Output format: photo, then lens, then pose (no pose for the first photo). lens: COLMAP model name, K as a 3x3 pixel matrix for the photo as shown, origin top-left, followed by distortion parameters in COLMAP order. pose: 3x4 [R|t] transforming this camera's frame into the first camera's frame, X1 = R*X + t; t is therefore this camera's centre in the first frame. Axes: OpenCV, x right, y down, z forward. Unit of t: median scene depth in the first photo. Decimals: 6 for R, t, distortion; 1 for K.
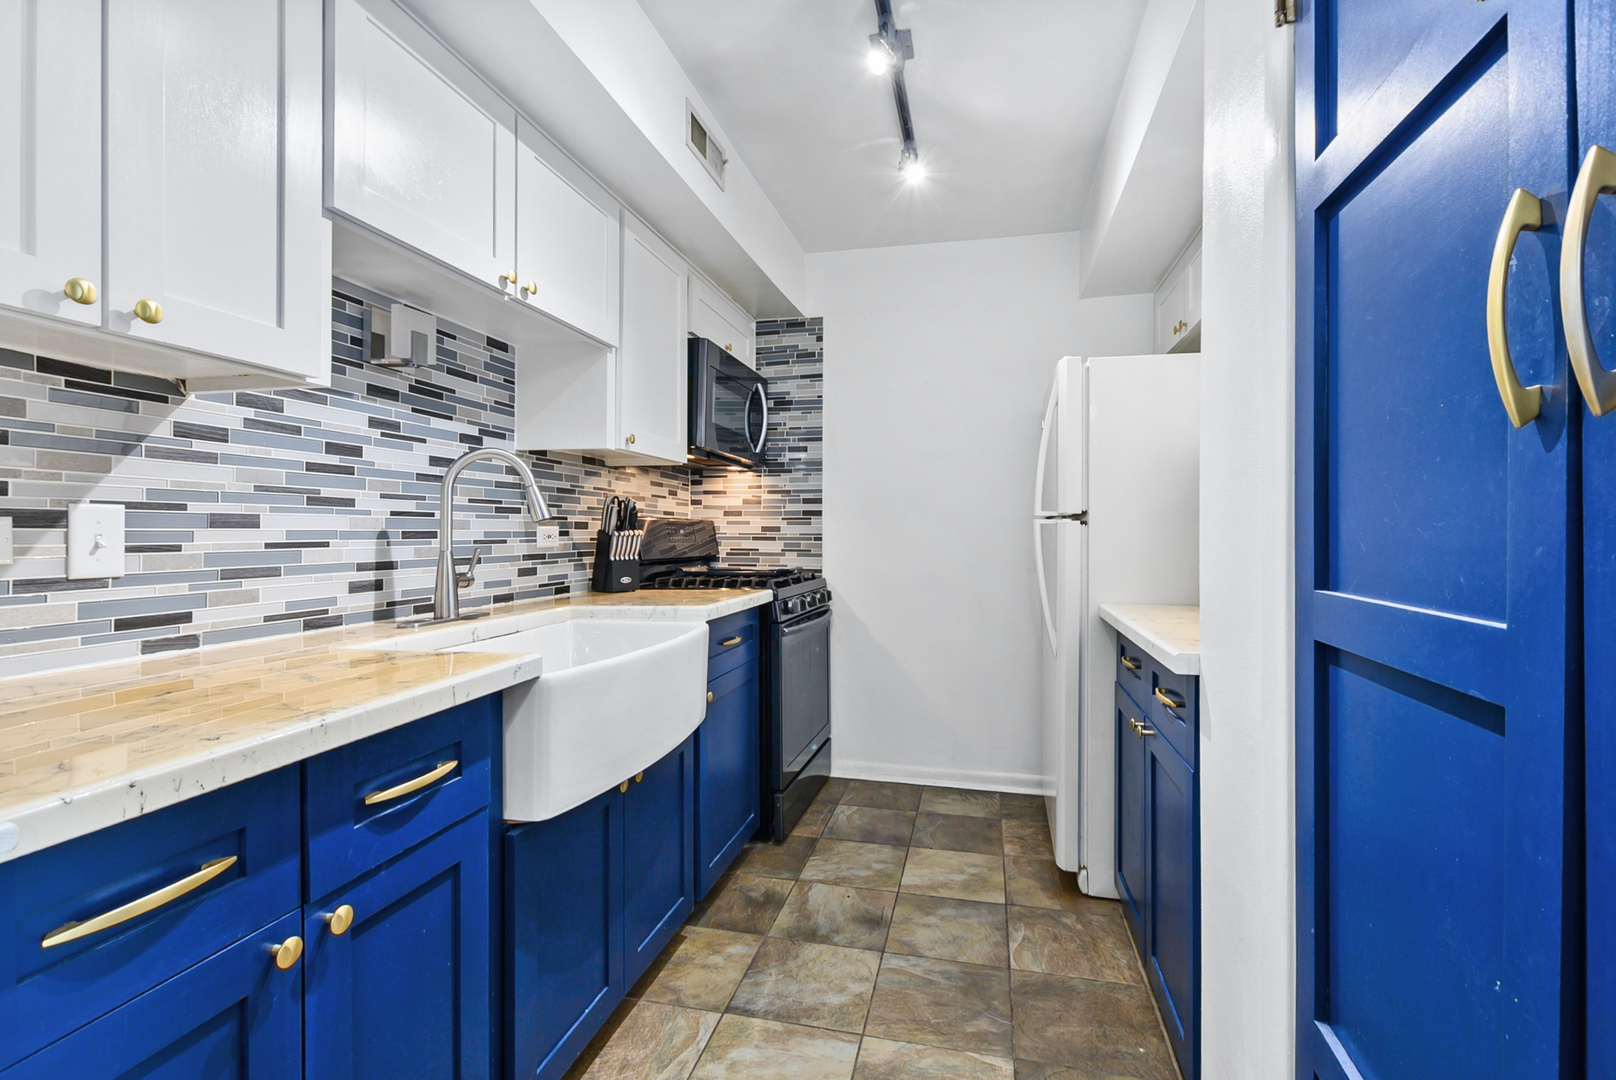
lens RADIAL K [[720.1, 0, 807.3], [0, 720.1, 532.9], [0, 0, 1]] dist [0.001565, 0.000203]
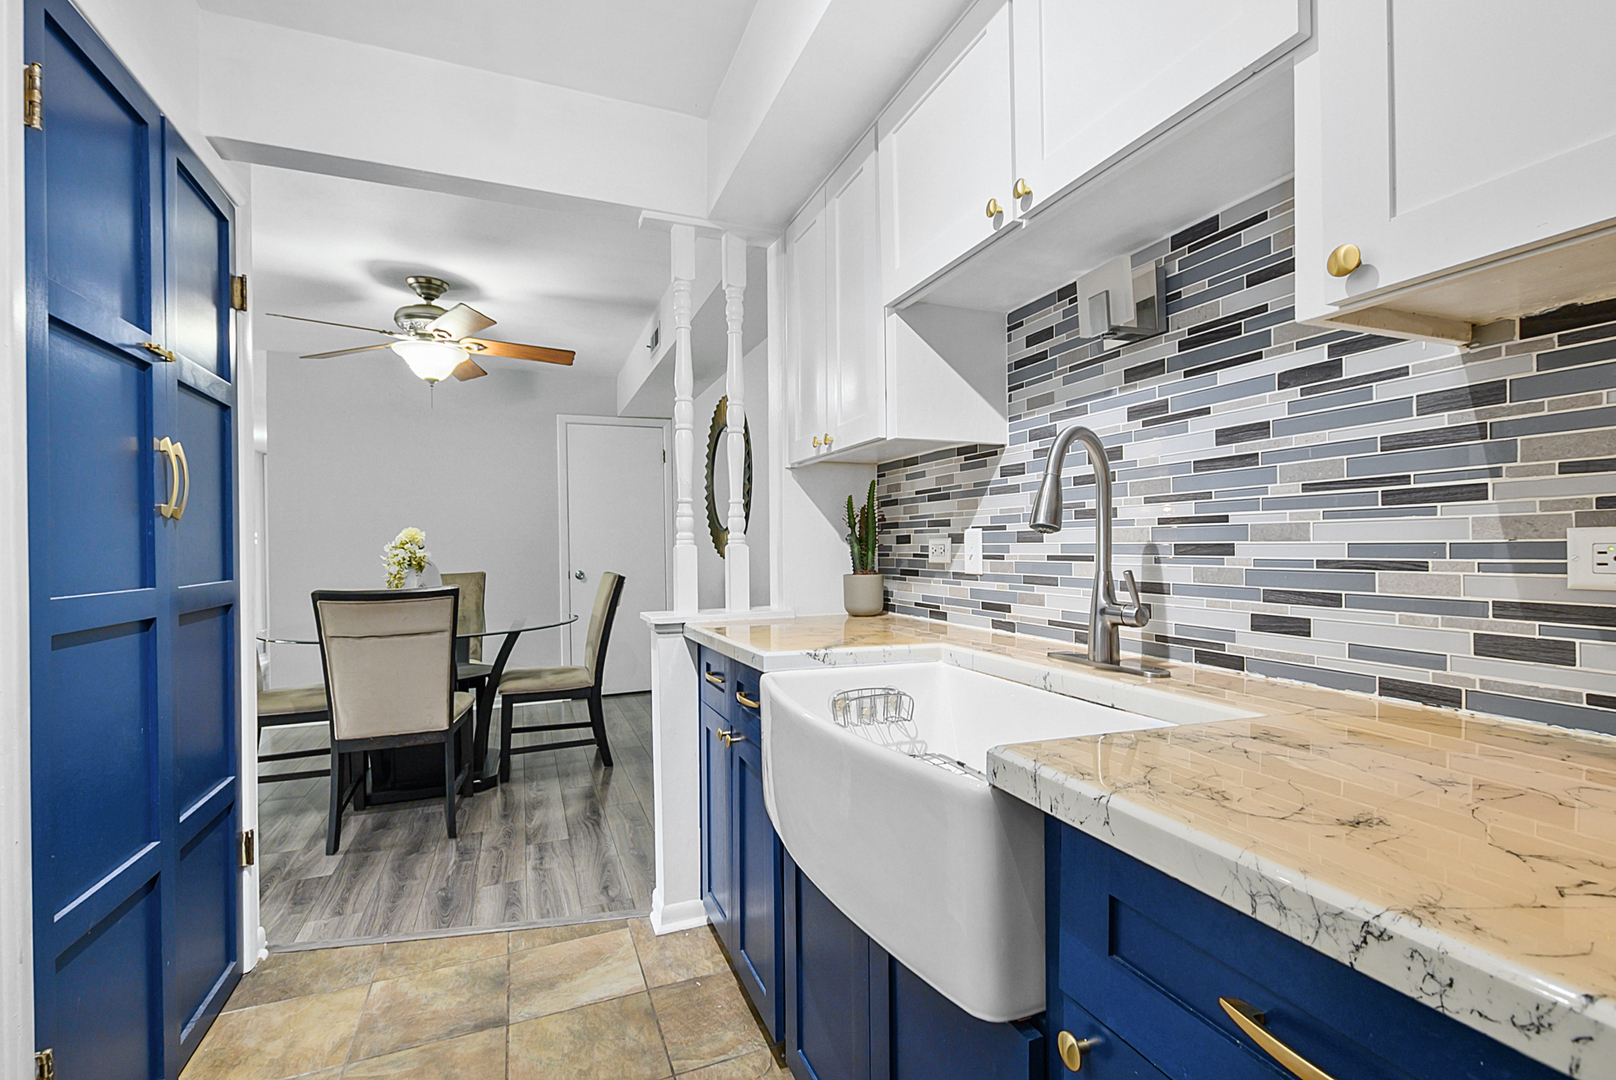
lens RADIAL K [[720.1, 0, 805.9], [0, 720.1, 549.1], [0, 0, 1]] dist [0.001565, 0.000203]
pose [[-0.809396, 0.007945, -0.587210, 0.183624], [0.005389, 0.999967, 0.006102, -0.003979], [0.587239, 0.001774, -0.809412, 1.401670]]
